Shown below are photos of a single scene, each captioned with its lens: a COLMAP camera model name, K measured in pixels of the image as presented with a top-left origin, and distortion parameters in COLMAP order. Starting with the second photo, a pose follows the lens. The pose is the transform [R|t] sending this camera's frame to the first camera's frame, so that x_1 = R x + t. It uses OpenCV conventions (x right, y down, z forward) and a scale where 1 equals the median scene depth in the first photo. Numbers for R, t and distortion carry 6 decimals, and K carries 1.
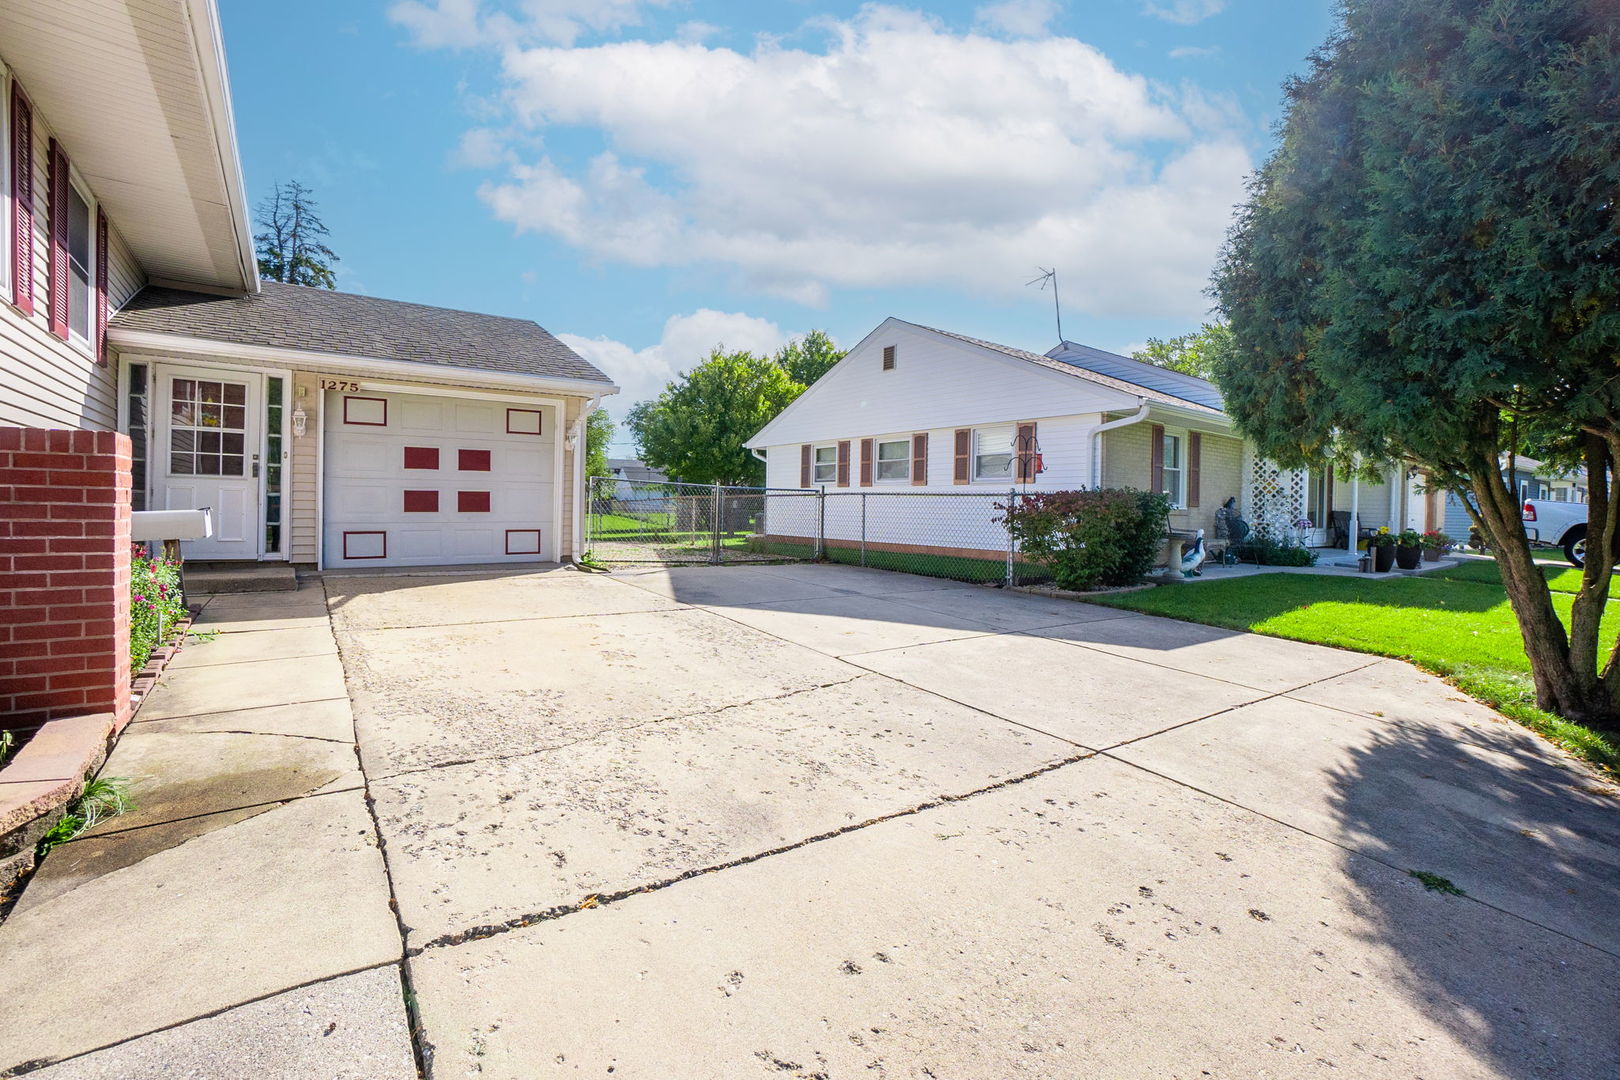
lens RADIAL K [[713.2, 0, 786.9], [0, 713.2, 522.1], [0, 0, 1]] dist [-0.071994, 0.028256]
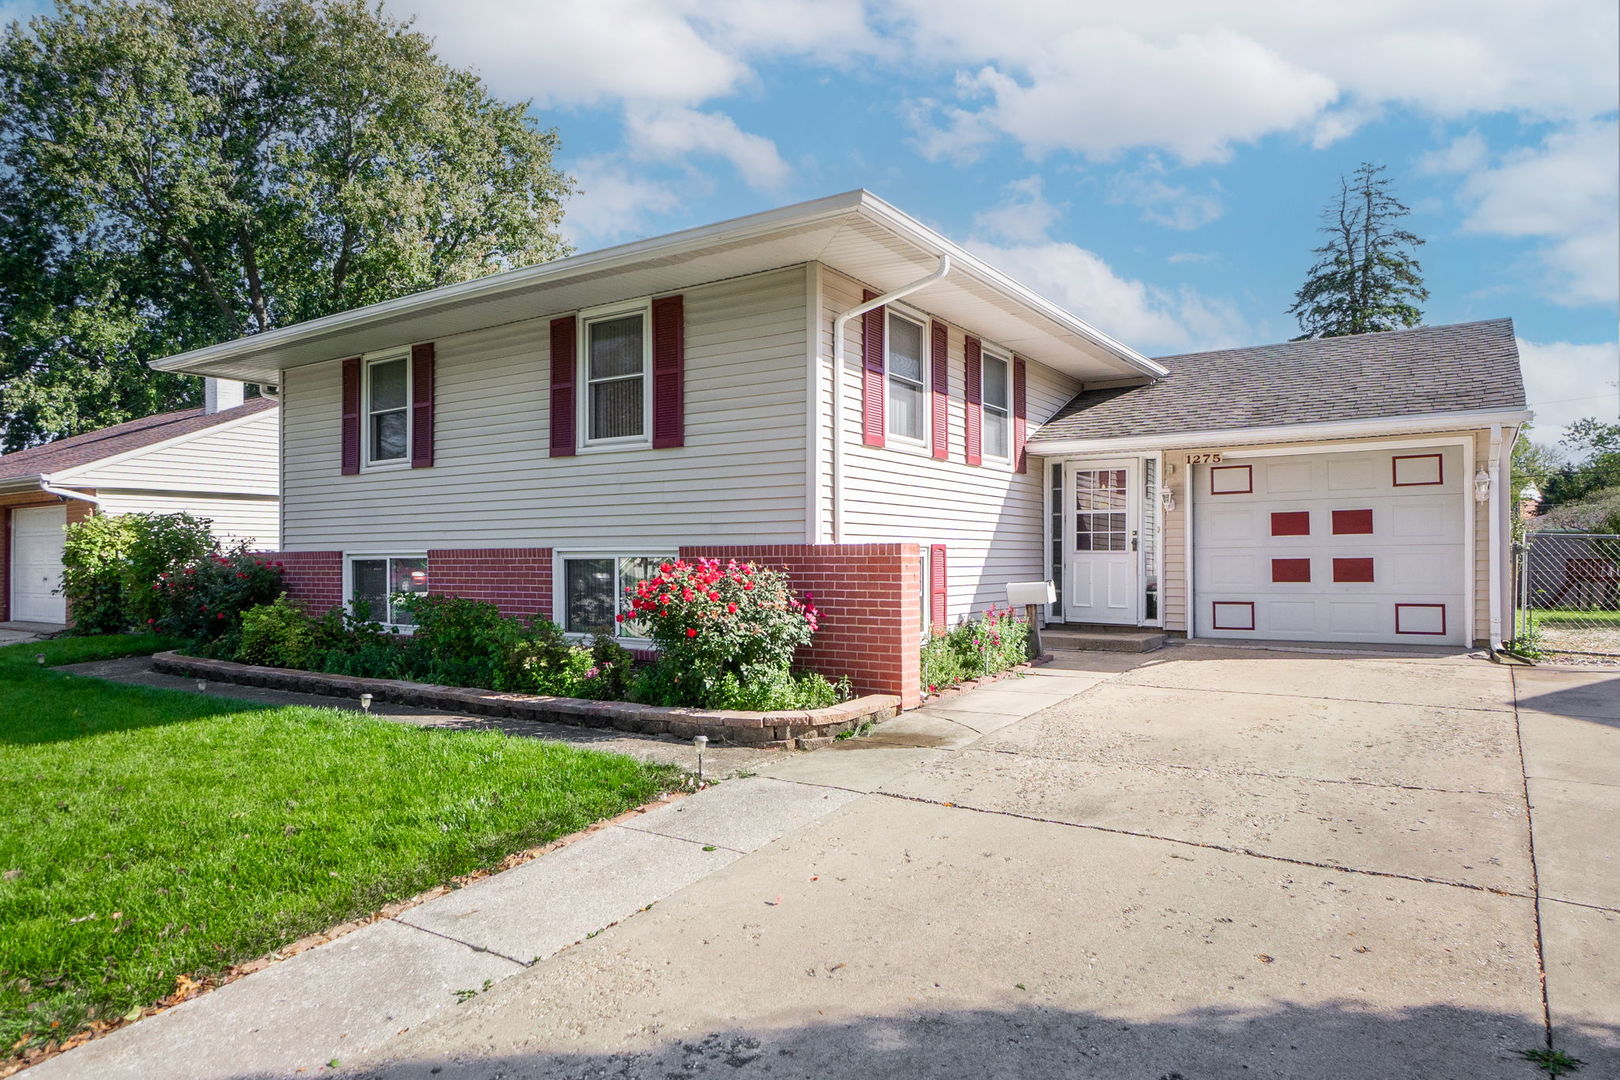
lens RADIAL K [[1010.9, 0, 810.0], [0, 1010.9, 540.0], [0, 0, 1]] dist [0.002885, 0.001545]
pose [[0.364046, -0.037206, -0.930638, 0.543103], [-0.008803, 0.999020, -0.043383, -0.007060], [0.931340, 0.023986, 0.363361, -0.081911]]
